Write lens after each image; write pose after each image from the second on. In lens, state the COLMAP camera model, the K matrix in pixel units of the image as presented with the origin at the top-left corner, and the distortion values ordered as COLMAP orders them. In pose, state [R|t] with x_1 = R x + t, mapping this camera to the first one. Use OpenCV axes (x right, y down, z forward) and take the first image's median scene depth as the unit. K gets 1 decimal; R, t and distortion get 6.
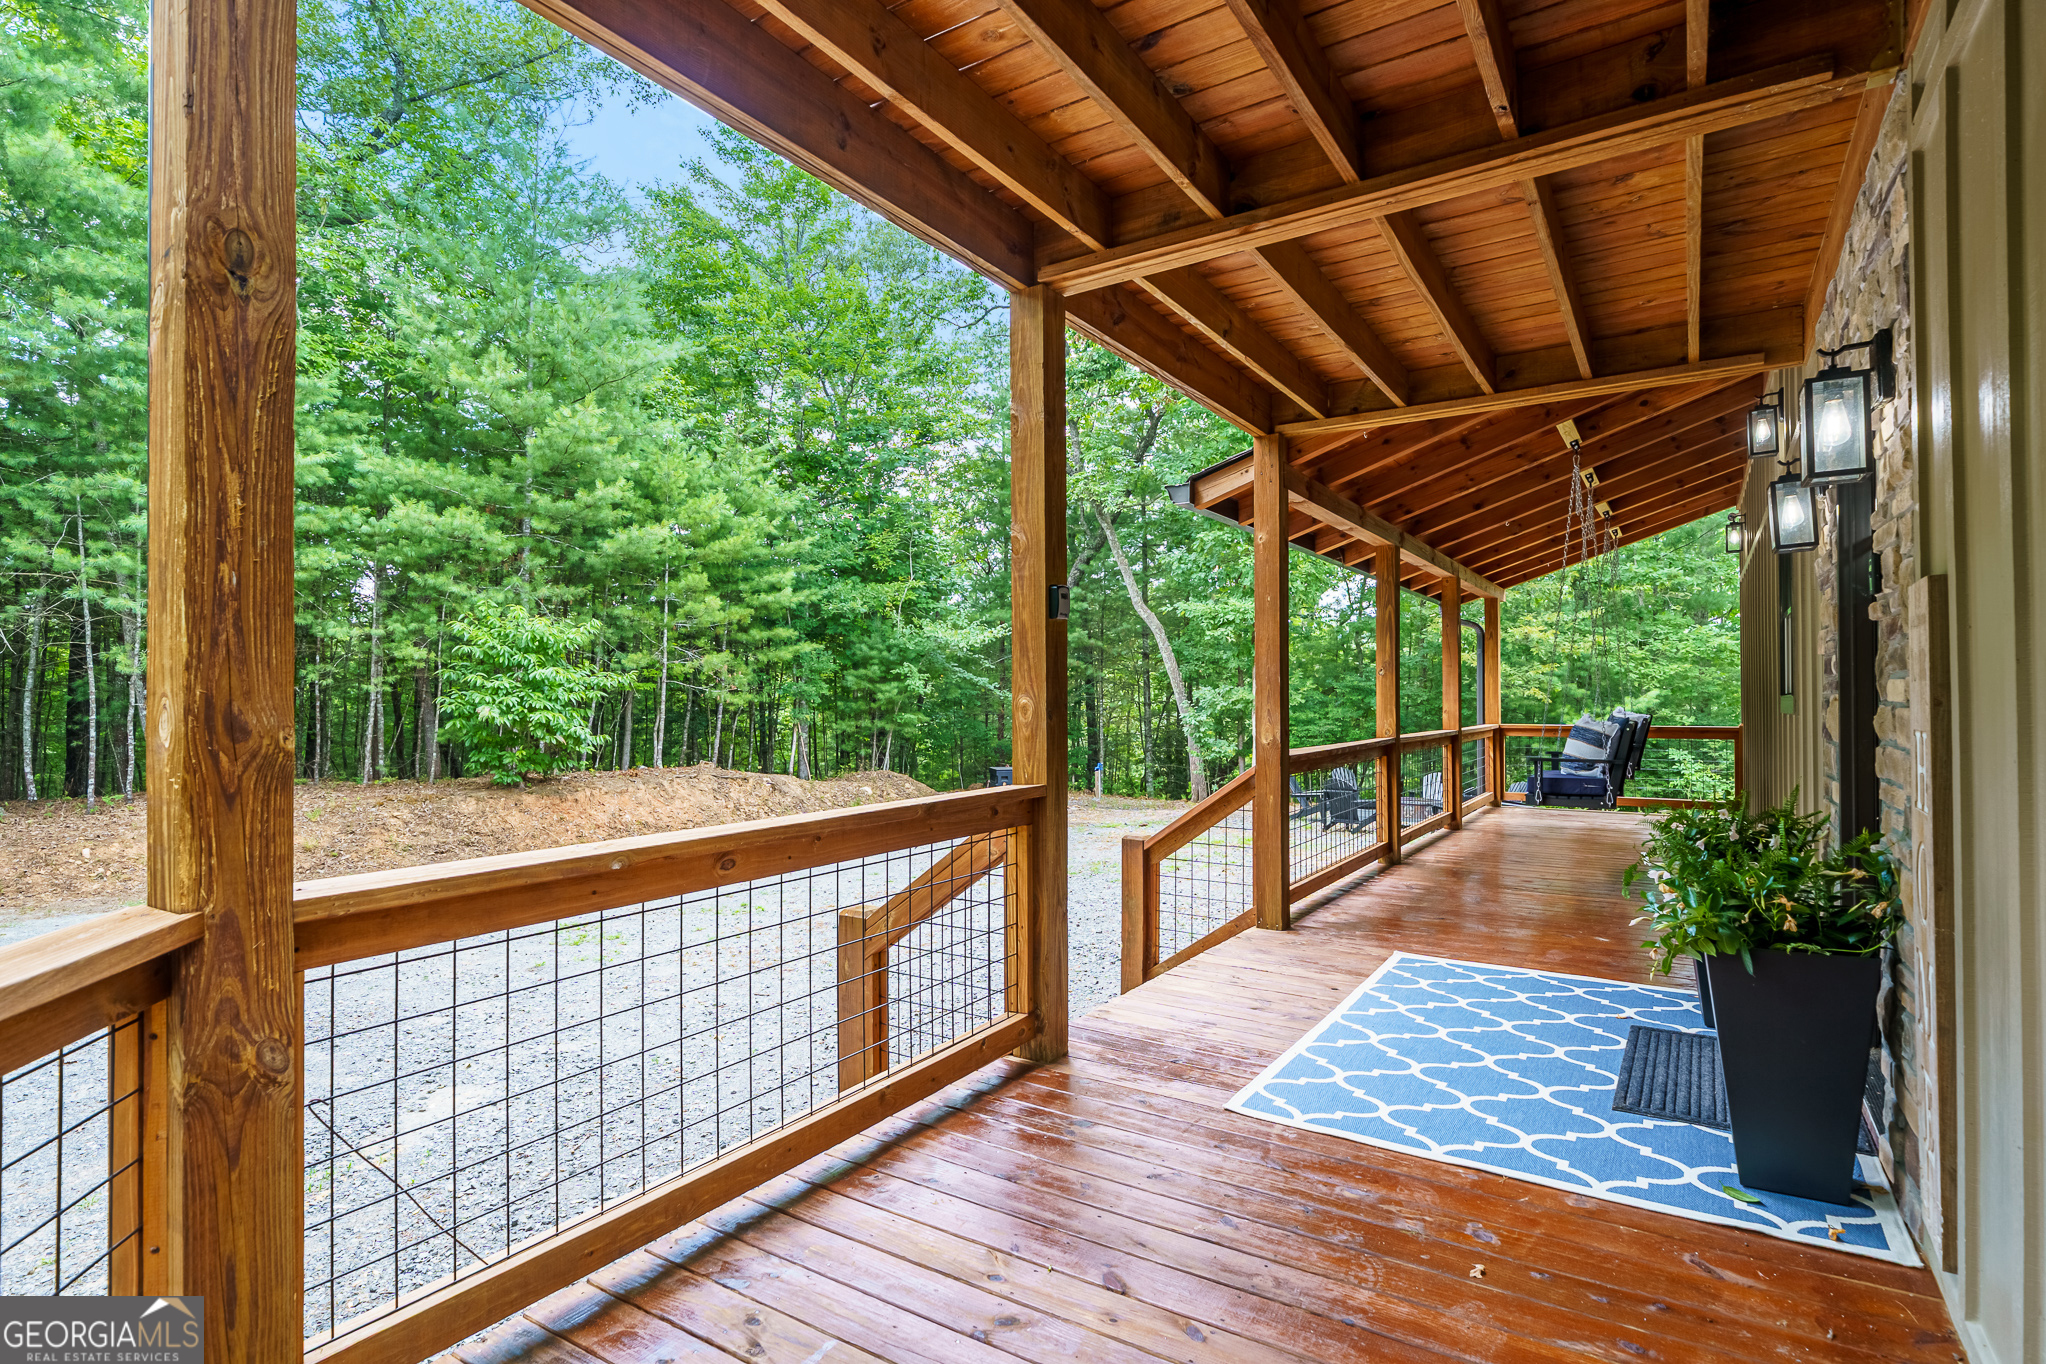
lens RADIAL K [[1028.5, 0, 1022.2], [0, 1028.5, 685.6], [0, 0, 1]] dist [-0.000072, 0.000011]
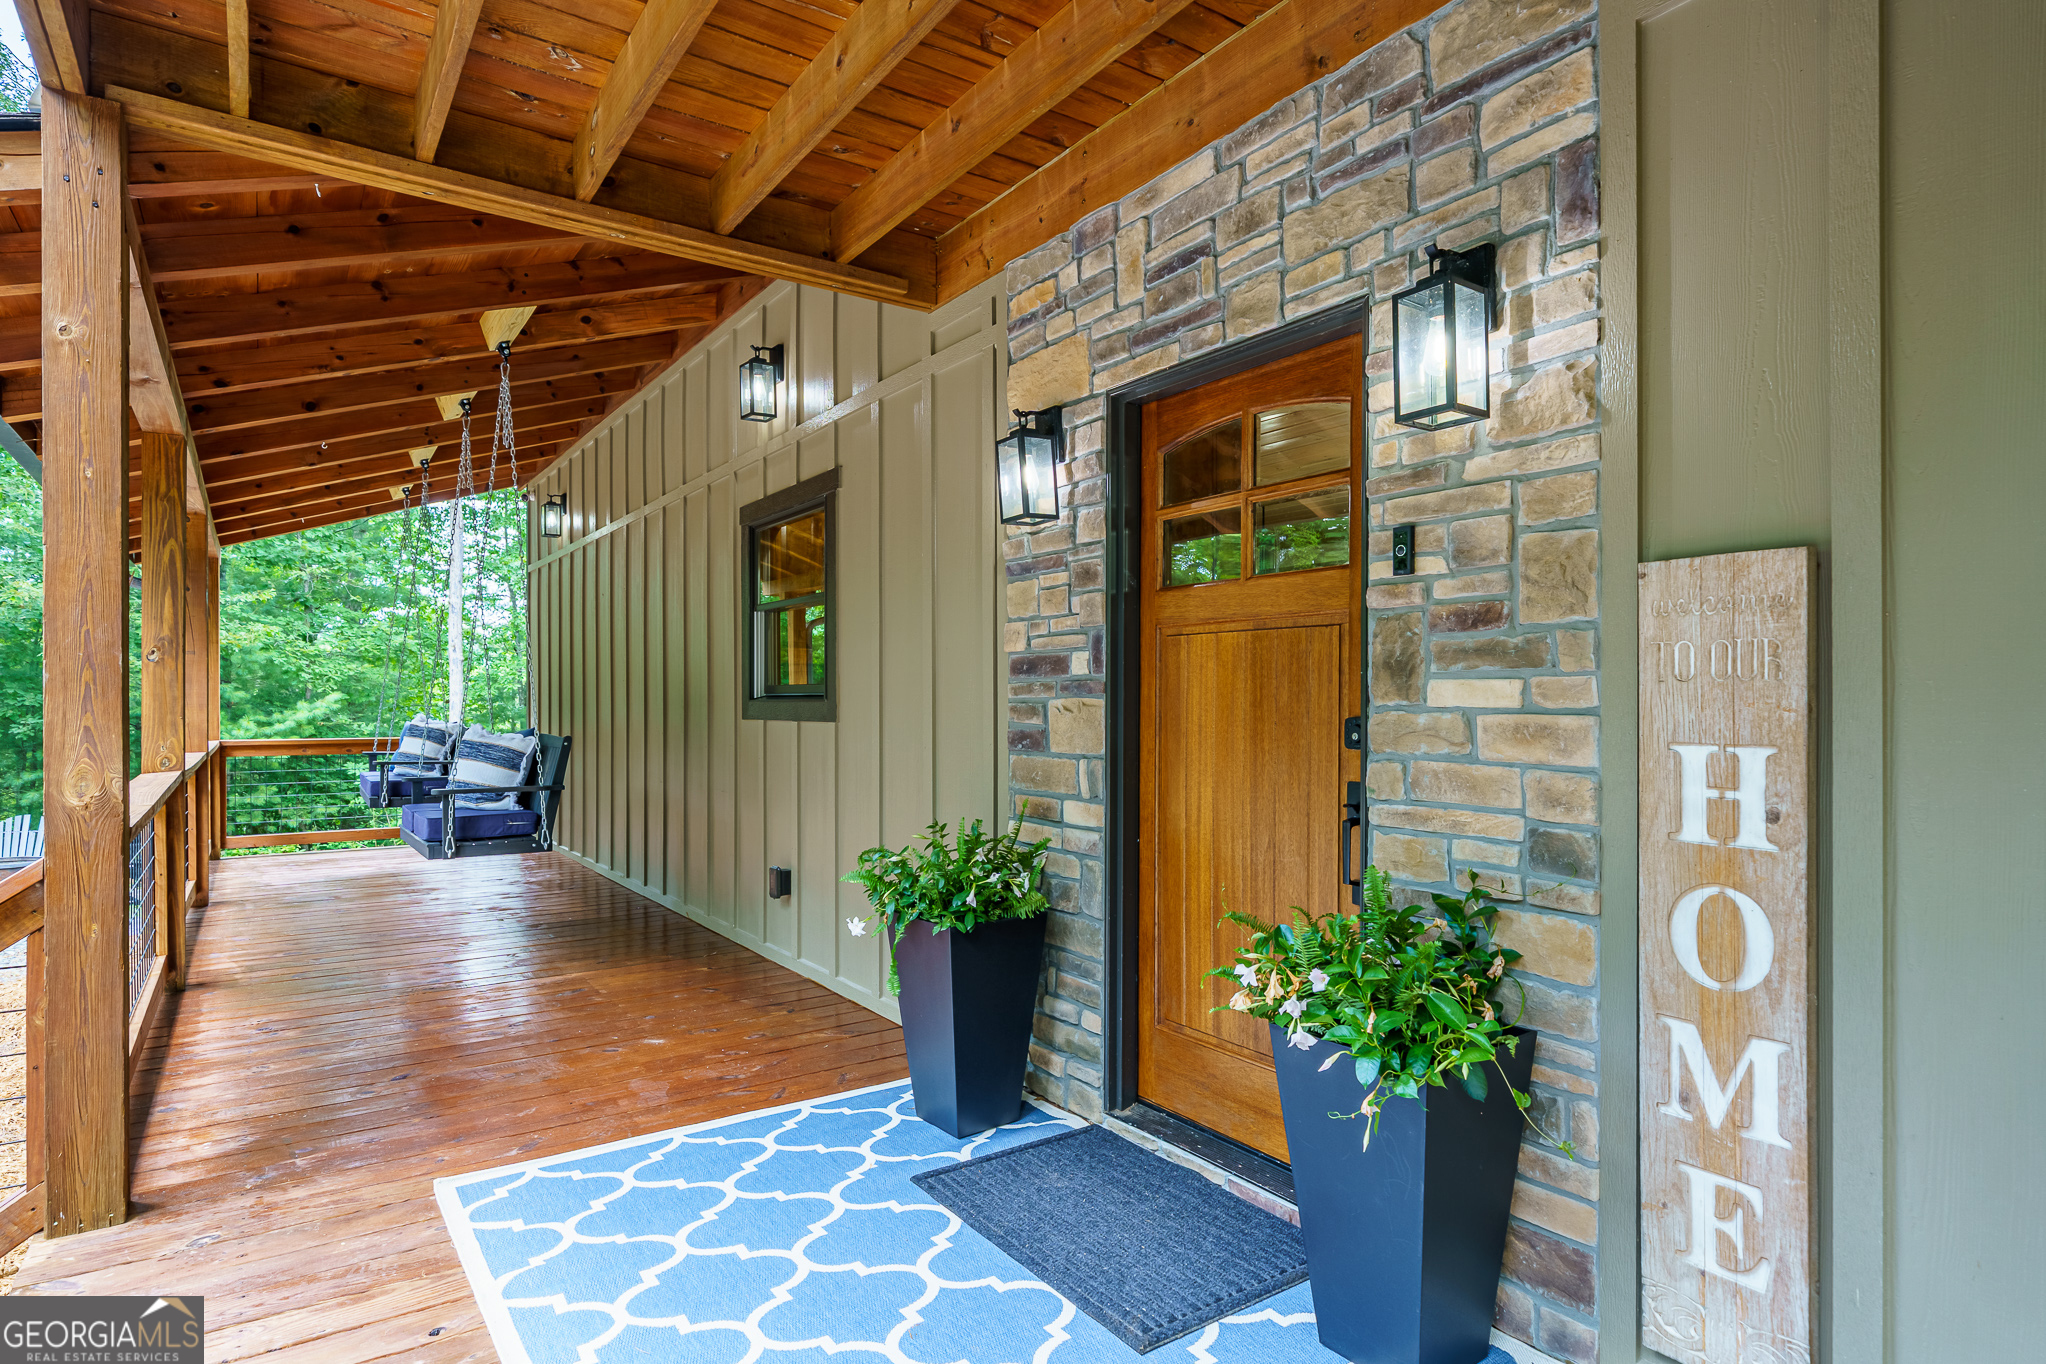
lens RADIAL K [[1110.1, 0, 1022.5], [0, 1110.1, 695.2], [0, 0, 1]] dist [0.014738, -0.000076]
pose [[0.382321, 0.004613, 0.924018, -0.062420], [-0.009371, 0.999955, -0.001115, 0.006706], [-0.923982, -0.008233, 0.382347, 0.573487]]
